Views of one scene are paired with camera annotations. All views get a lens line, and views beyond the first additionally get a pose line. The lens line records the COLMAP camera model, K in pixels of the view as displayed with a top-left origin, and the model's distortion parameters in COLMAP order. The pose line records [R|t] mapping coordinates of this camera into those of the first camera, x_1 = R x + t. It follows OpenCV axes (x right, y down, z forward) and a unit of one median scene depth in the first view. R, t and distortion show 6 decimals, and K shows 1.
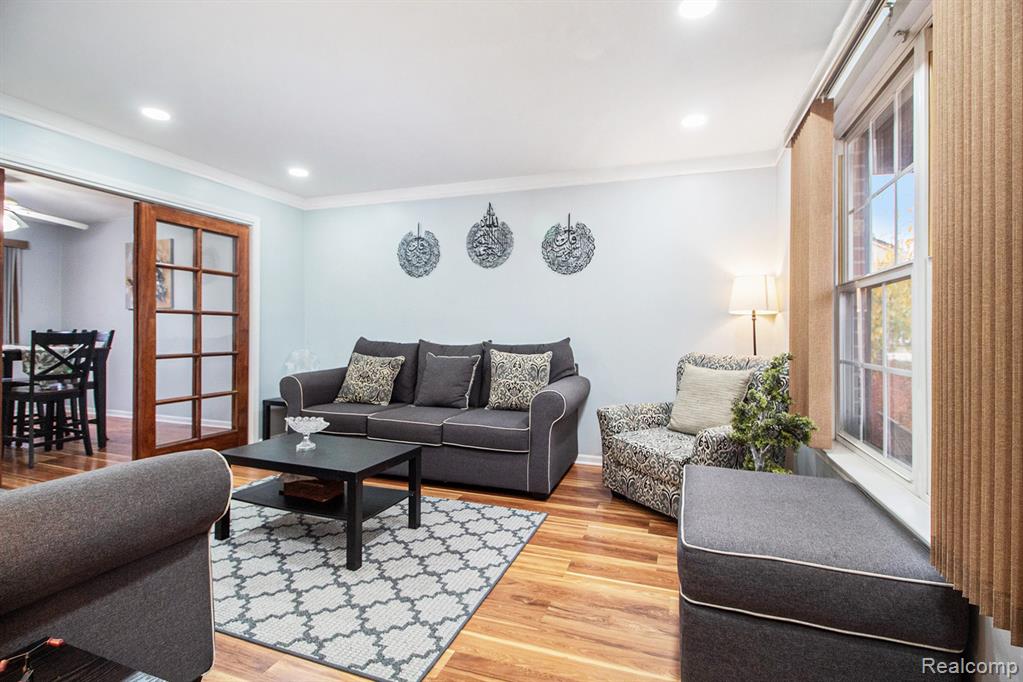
lens RADIAL K [[467.4, 0, 517.8], [0, 467.4, 328.3], [0, 0, 1]] dist [-0.000802, -0.000313]
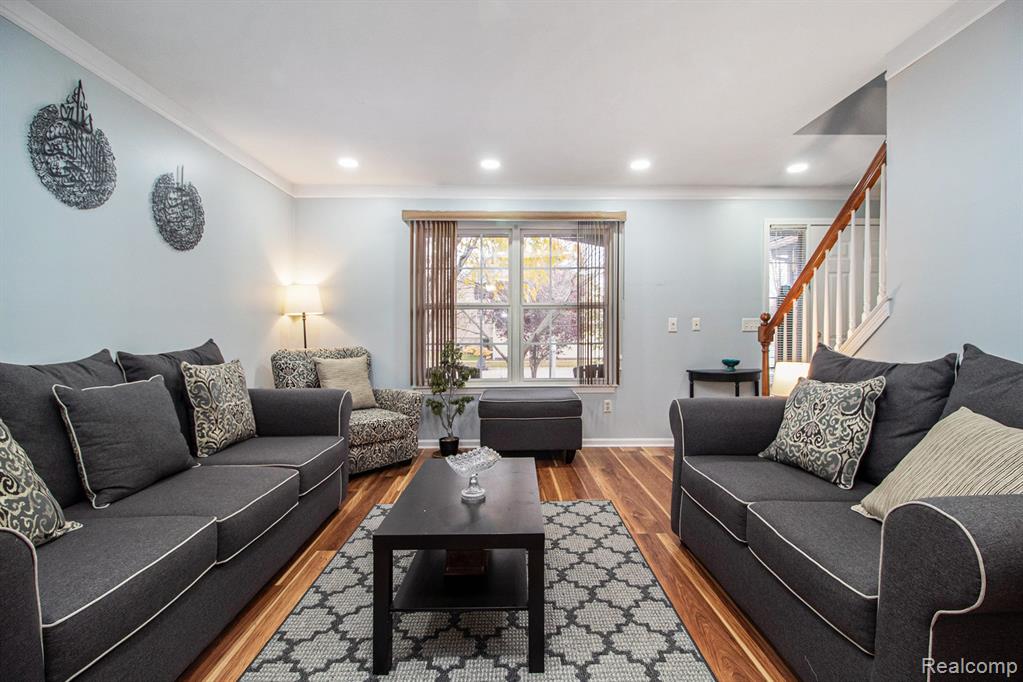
lens RADIAL K [[484.3, 0, 514.9], [0, 484.3, 328.8], [0, 0, 1]] dist [0.001061, -0.000182]
pose [[-0.348194, -0.004466, 0.937412, -1.534224], [-0.003505, 0.999988, 0.003462, -0.001907], [-0.937416, -0.002080, -0.348205, 1.569703]]
